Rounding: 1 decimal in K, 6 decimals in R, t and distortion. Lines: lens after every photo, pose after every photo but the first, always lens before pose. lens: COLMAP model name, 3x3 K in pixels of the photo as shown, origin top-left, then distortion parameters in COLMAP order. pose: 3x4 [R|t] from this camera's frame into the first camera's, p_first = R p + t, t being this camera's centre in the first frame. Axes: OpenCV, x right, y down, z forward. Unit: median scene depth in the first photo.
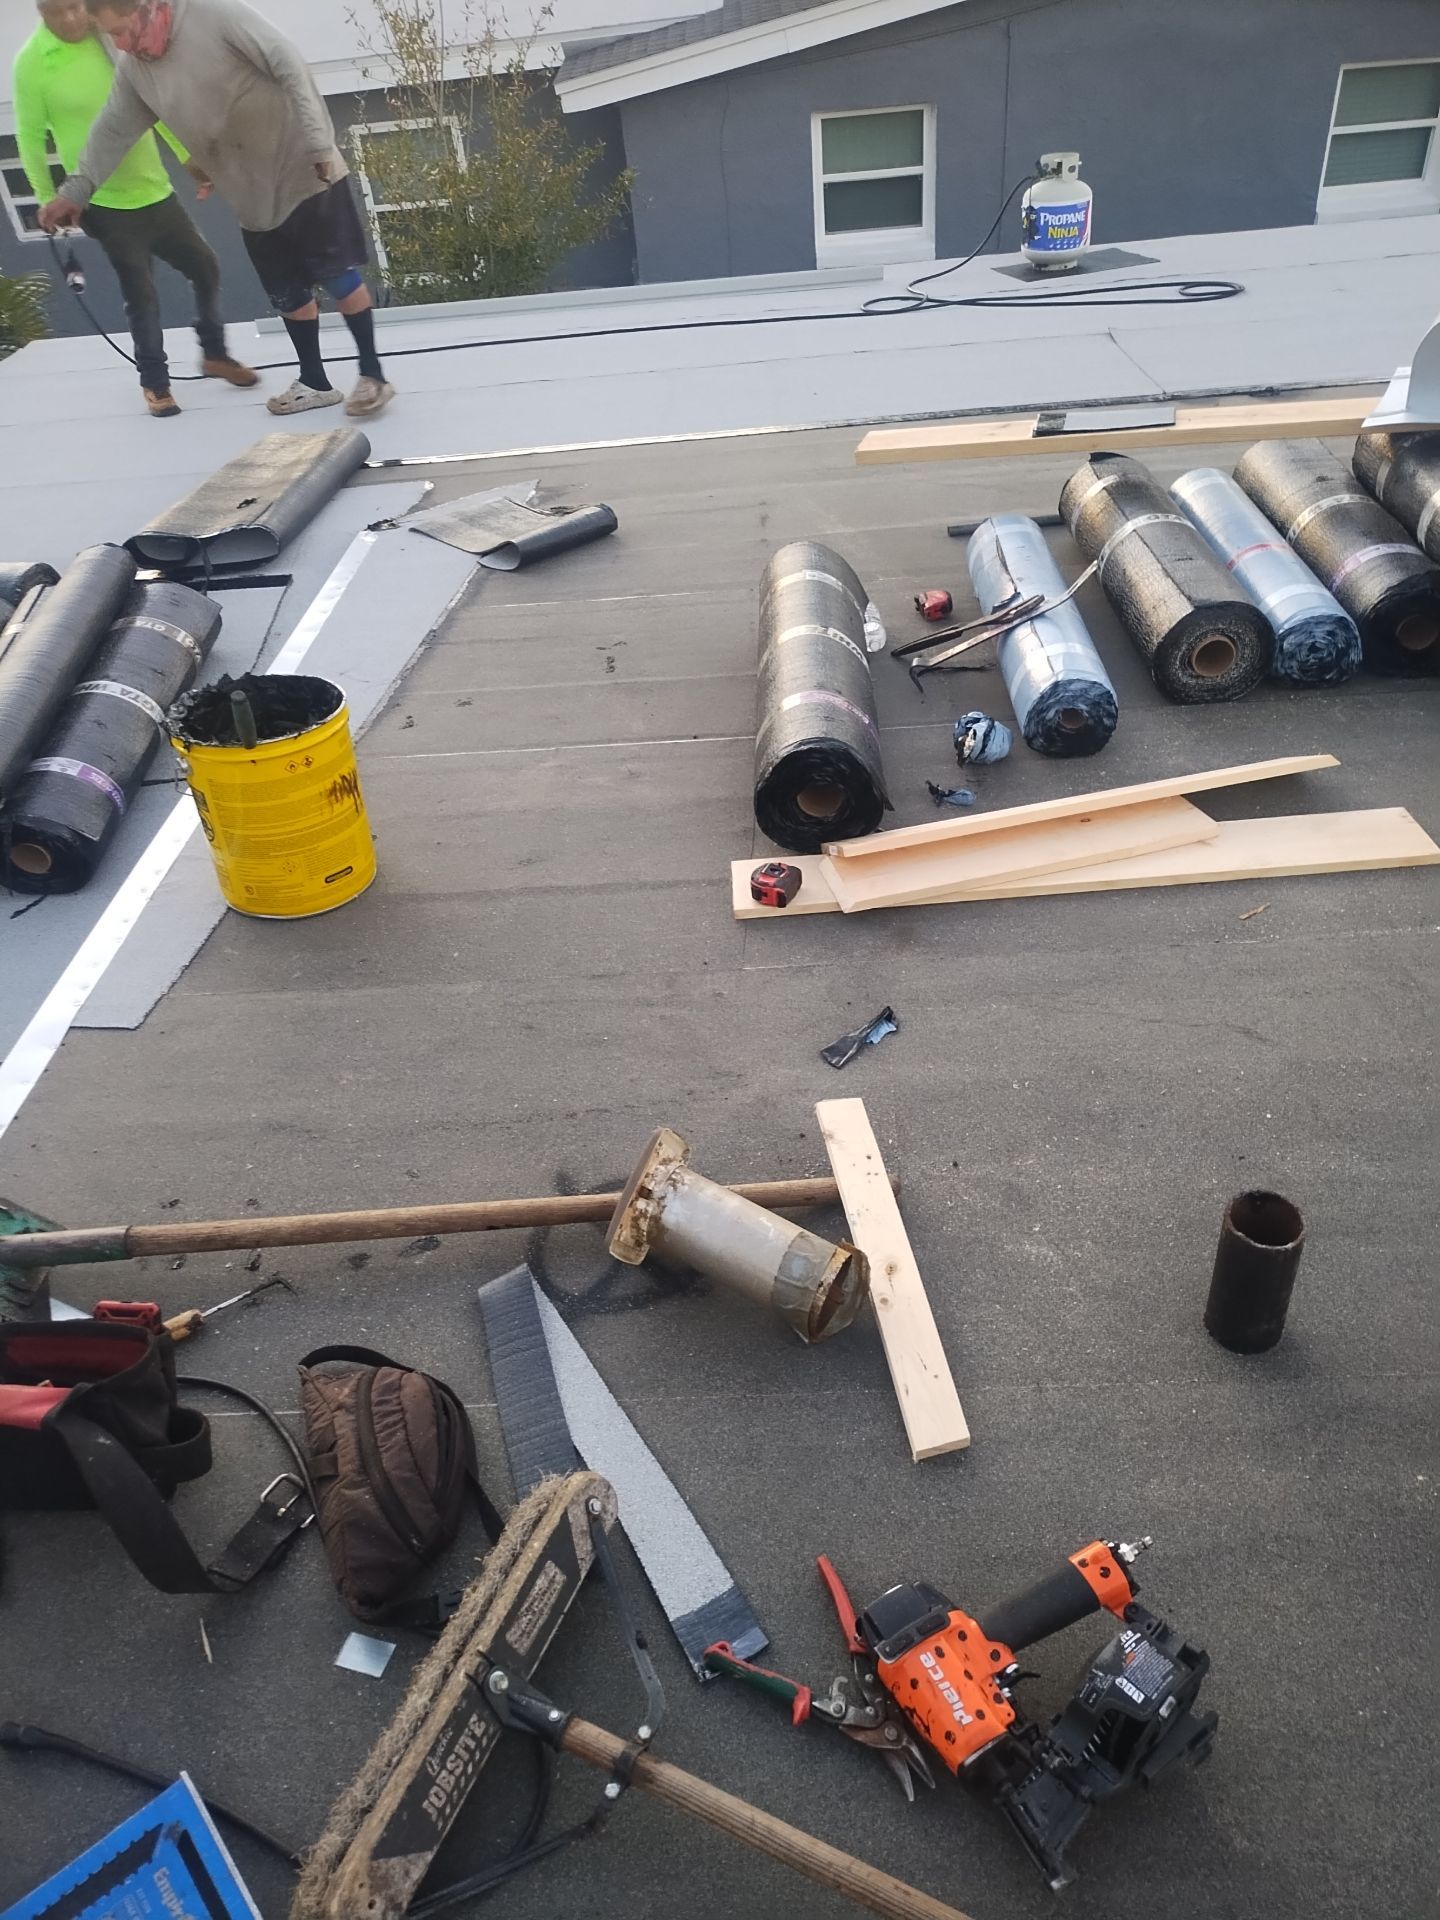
lens RADIAL K [[1395.8, 0, 713.8], [0, 1395.8, 1062.4], [0, 0, 1]] dist [0.046886, -0.055970]
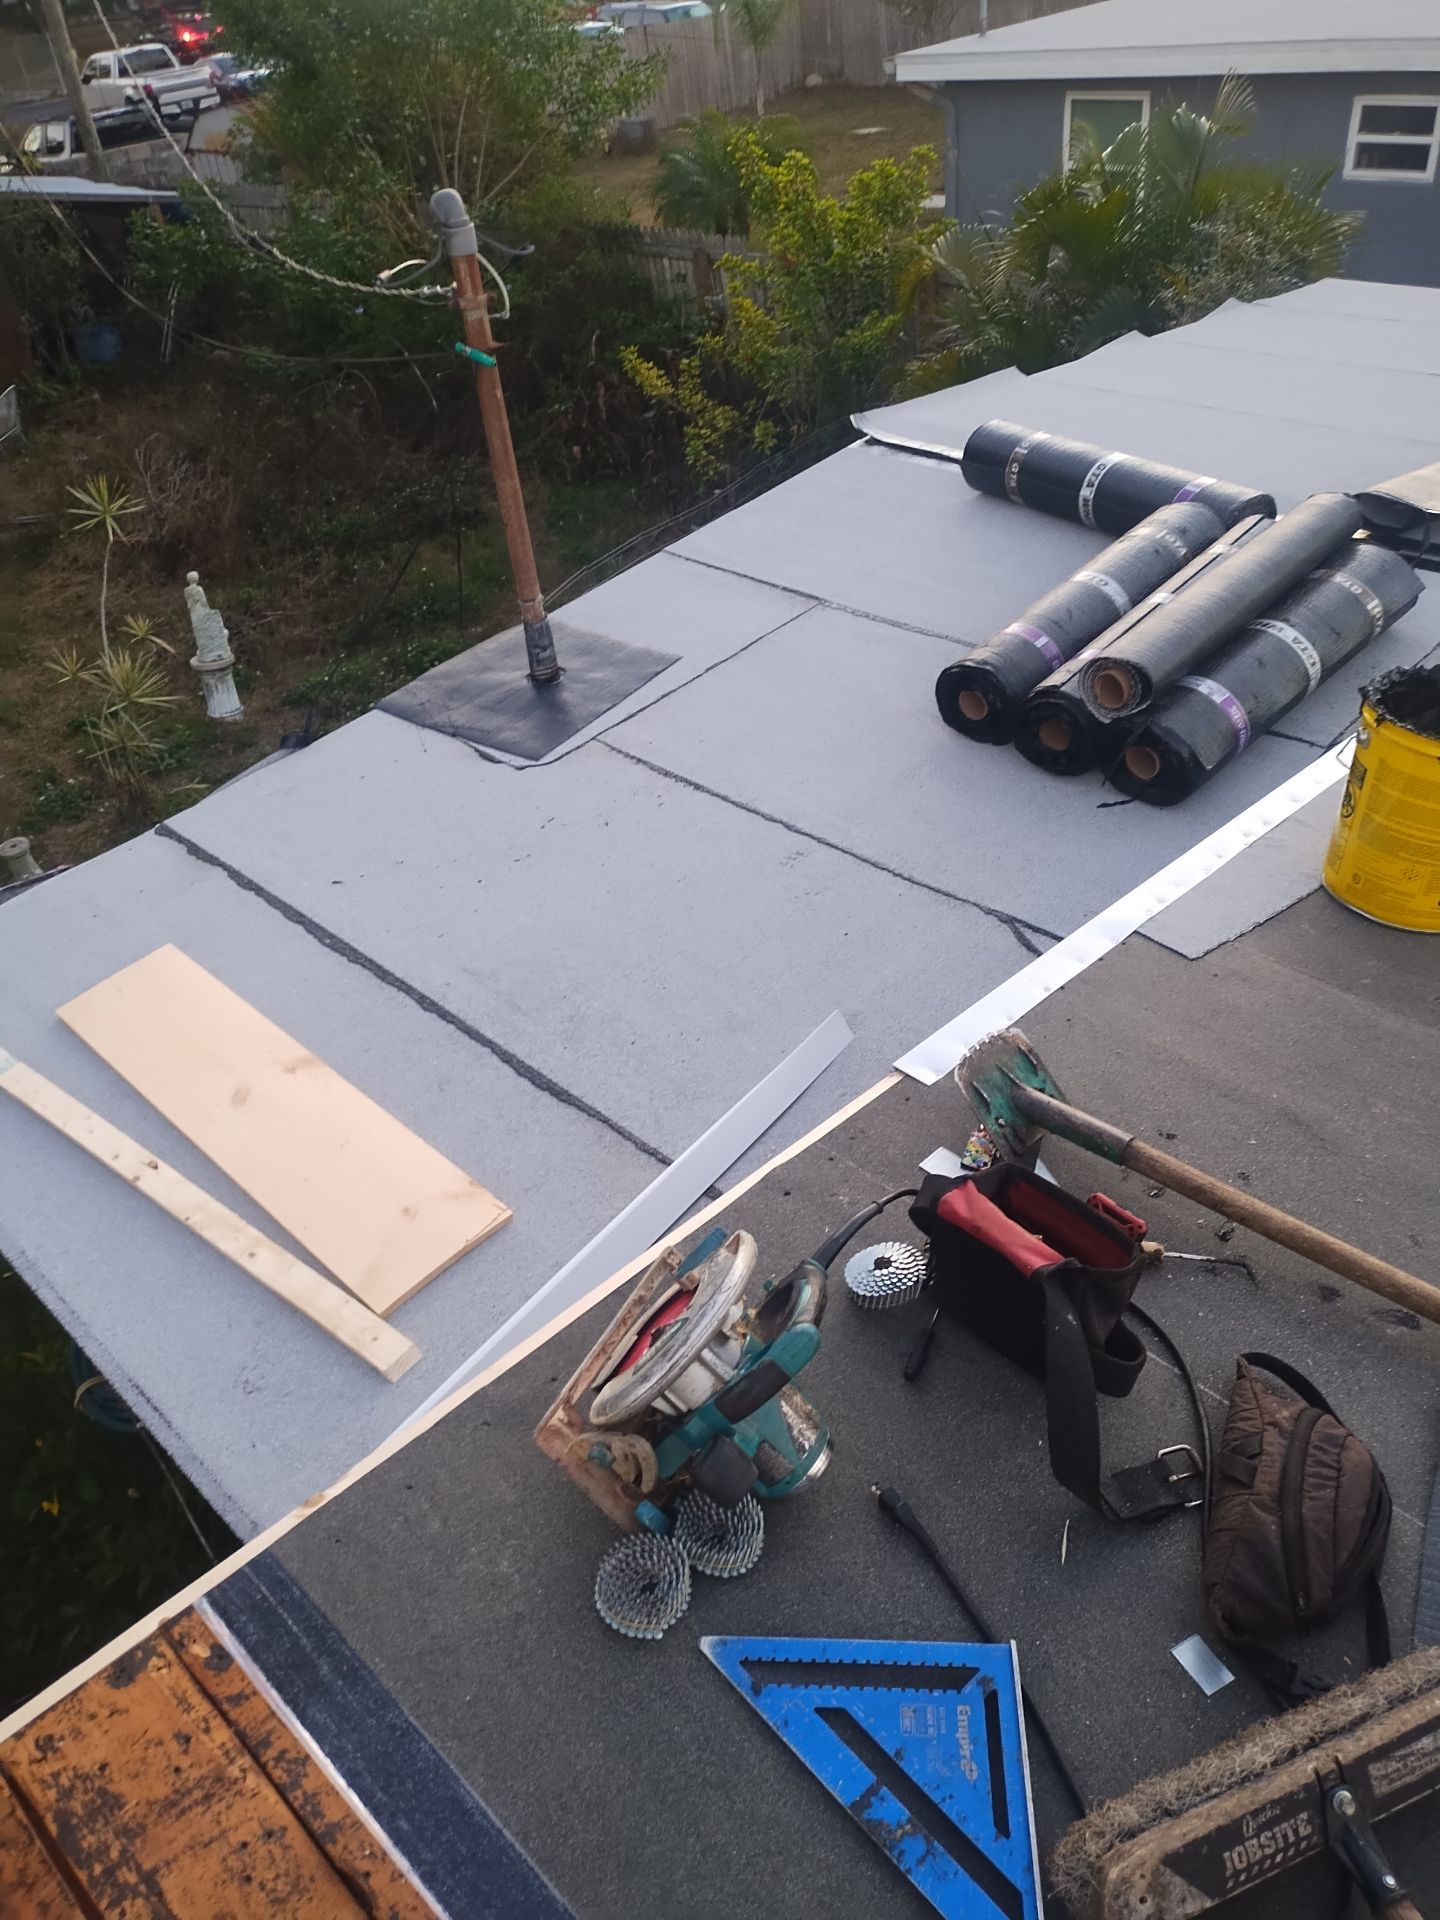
lens RADIAL K [[1395.8, 0, 713.8], [0, 1395.8, 1062.4], [0, 0, 1]] dist [0.046886, -0.055970]
pose [[0.705358, 0.475330, -0.525863, -0.152619], [-0.459091, 0.871575, 0.172027, 0.042897], [0.540098, 0.120078, 0.832992, -0.030644]]
